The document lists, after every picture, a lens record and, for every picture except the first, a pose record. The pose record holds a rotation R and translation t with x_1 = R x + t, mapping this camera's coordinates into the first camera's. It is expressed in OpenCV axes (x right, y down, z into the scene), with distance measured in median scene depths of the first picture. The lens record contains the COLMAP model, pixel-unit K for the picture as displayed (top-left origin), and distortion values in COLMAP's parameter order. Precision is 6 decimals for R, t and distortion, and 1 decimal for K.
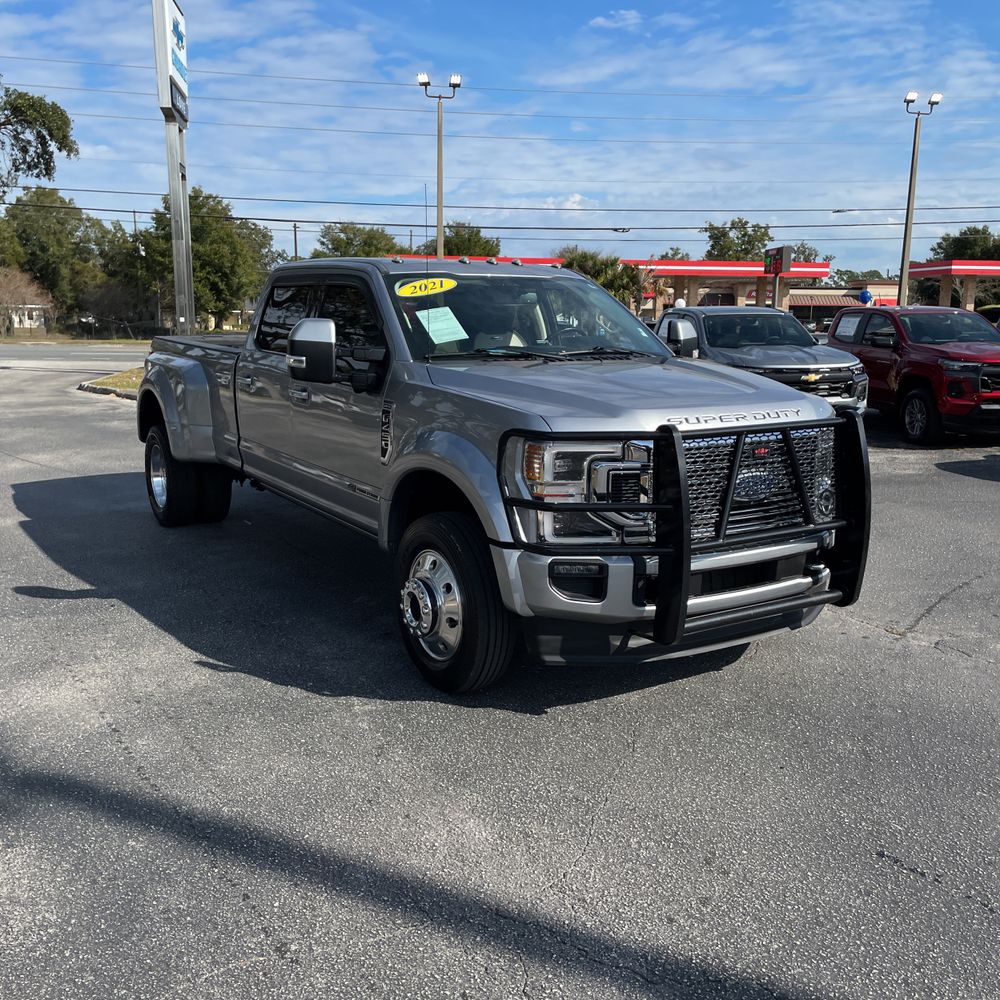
lens RADIAL K [[1013.4, 0, 500.4], [0, 1013.4, 522.9], [0, 0, 1]] dist [0.114340, -0.210995]
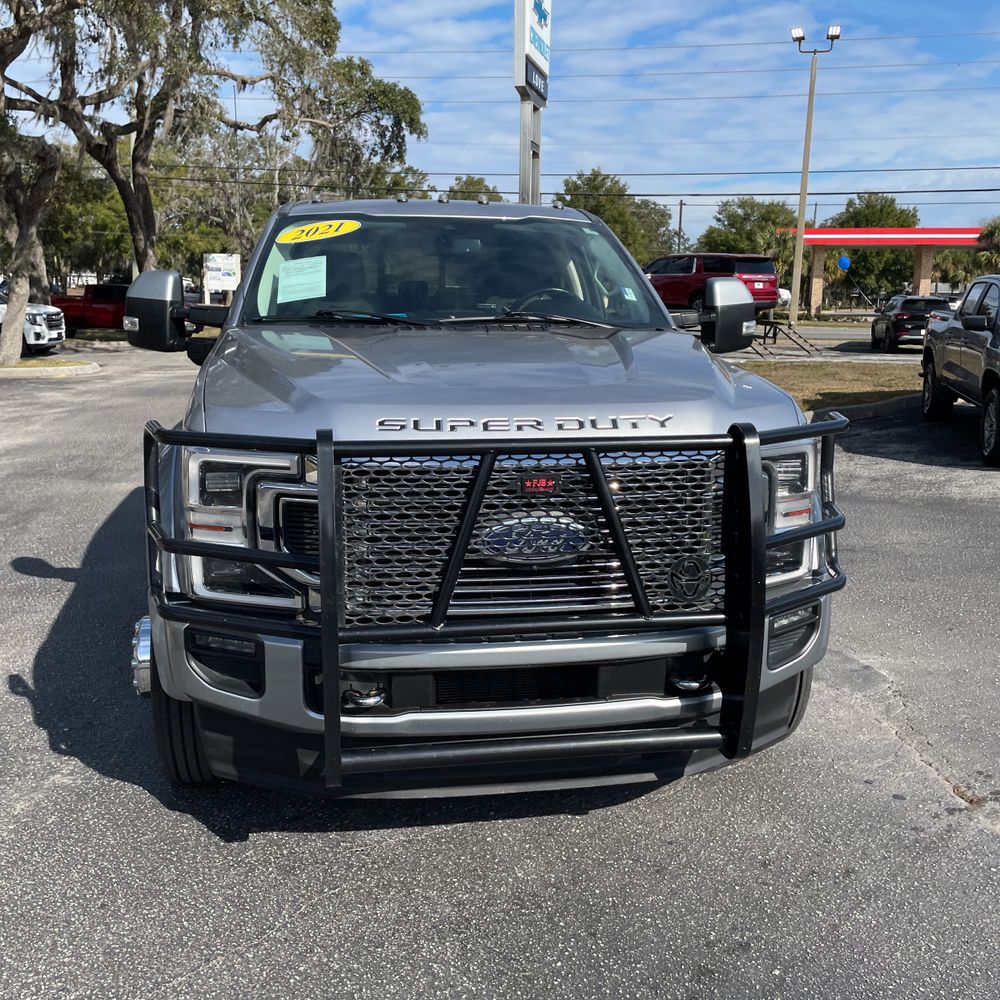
lens RADIAL K [[999.9, 0, 500.0], [0, 999.9, 500.0], [0, 0, 1]] dist [0.073551, -0.110854]
pose [[0.914479, 0.084858, -0.395635, 0.361861], [-0.084790, 0.996242, 0.017693, -0.053874], [0.395649, 0.017366, 0.918237, 0.355371]]
